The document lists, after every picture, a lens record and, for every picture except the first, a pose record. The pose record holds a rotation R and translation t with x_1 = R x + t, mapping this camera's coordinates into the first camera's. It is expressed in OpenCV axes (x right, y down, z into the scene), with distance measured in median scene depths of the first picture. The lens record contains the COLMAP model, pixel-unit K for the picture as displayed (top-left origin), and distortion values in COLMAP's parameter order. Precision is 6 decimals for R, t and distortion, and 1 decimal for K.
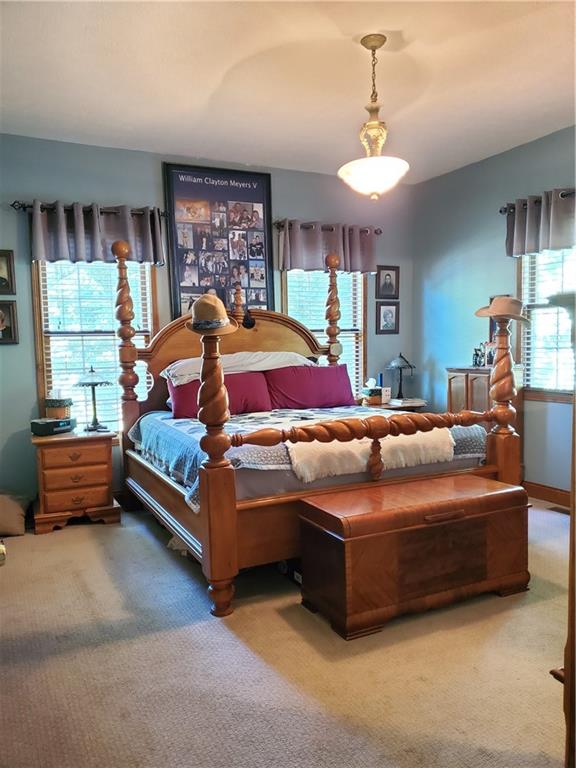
lens RADIAL K [[593.5, 0, 288.0], [0, 593.5, 384.0], [0, 0, 1]] dist [0.156573, -0.484061]
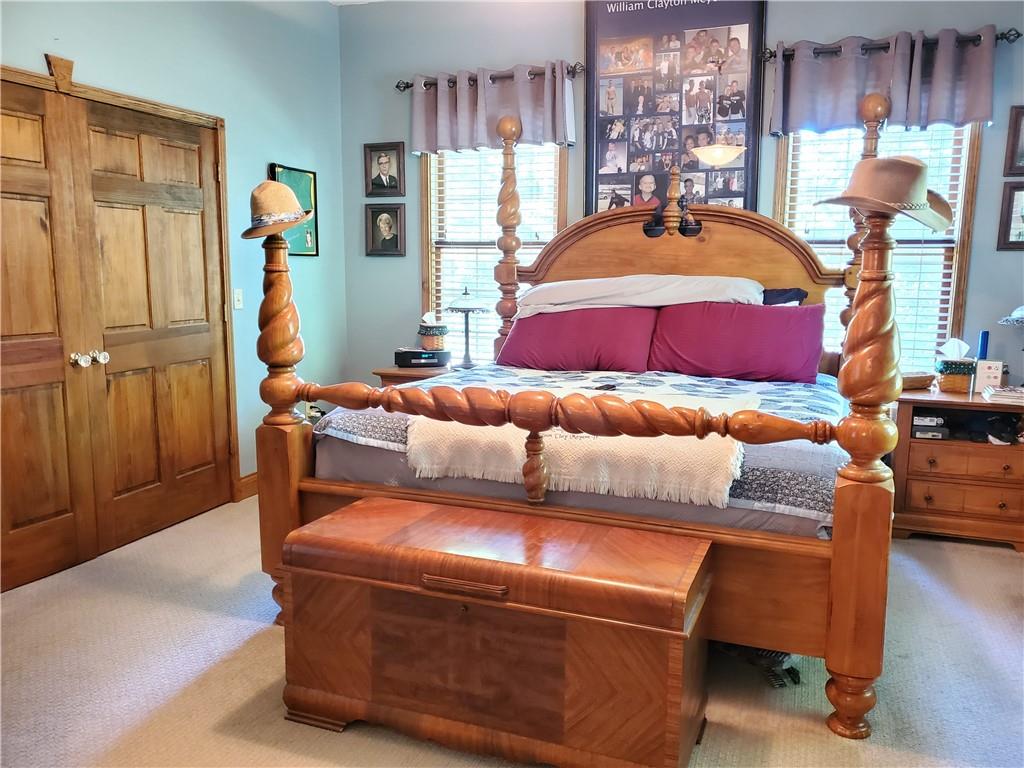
lens RADIAL K [[804.5, 0, 513.4], [0, 804.5, 373.5], [0, 0, 1]] dist [0.007400, -0.005640]
pose [[0.674816, 0.121097, -0.727983, 0.438649], [-0.074736, 0.992588, 0.095835, -0.020542], [0.734192, -0.010264, 0.678864, 0.310264]]
